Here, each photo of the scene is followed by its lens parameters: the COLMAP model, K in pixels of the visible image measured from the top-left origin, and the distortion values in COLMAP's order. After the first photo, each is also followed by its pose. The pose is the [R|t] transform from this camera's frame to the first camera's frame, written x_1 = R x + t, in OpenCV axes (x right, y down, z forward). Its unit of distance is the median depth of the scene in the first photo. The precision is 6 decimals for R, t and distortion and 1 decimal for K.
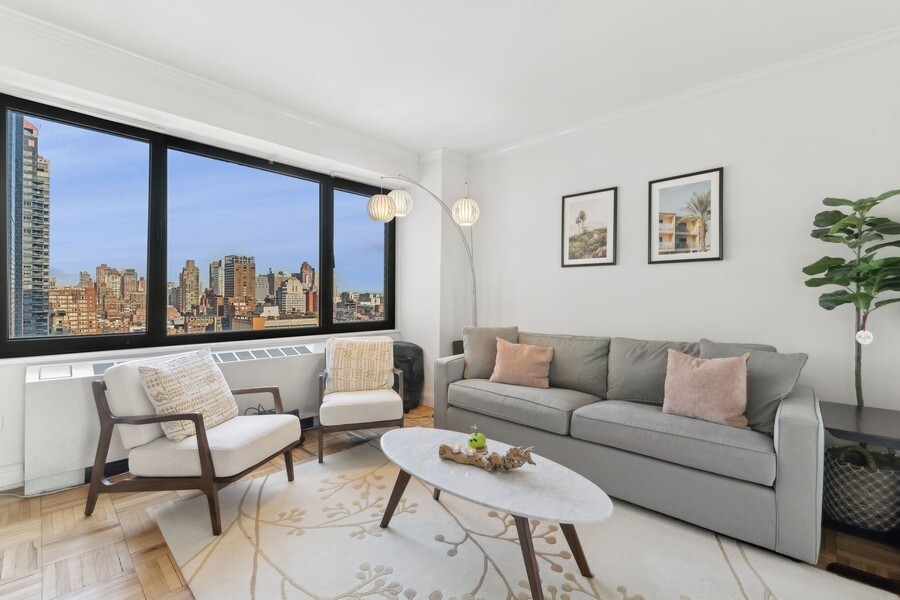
lens RADIAL K [[395.1, 0, 461.1], [0, 395.1, 297.5], [0, 0, 1]] dist [0.004550, -0.000137]
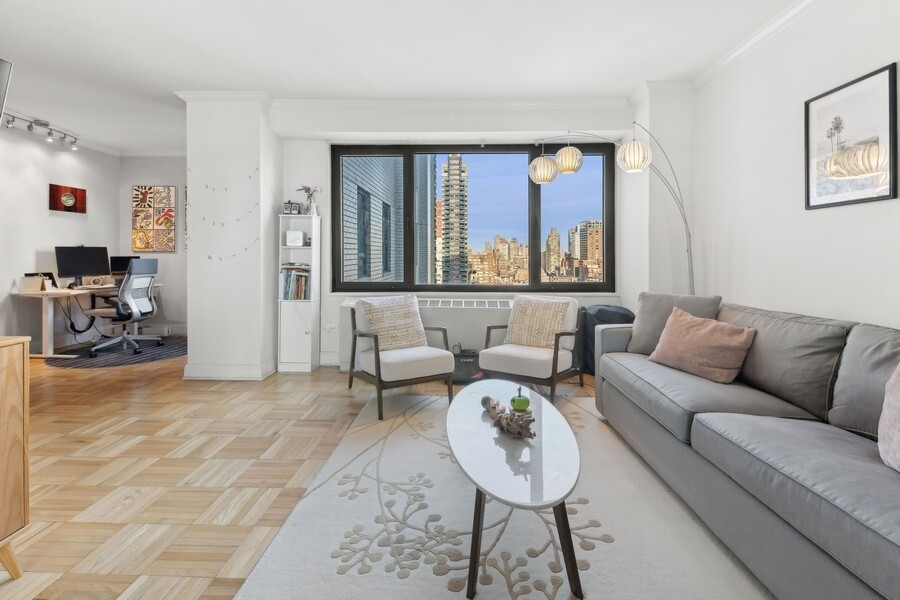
lens RADIAL K [[404.4, 0, 449.4], [0, 404.4, 256.9], [0, 0, 1]] dist [0.001835, -0.000247]
pose [[0.650760, -0.005747, -0.759262, 0.390775], [-0.000606, 0.999967, -0.008088, 0.006610], [0.759283, 0.005723, 0.650735, 0.125008]]
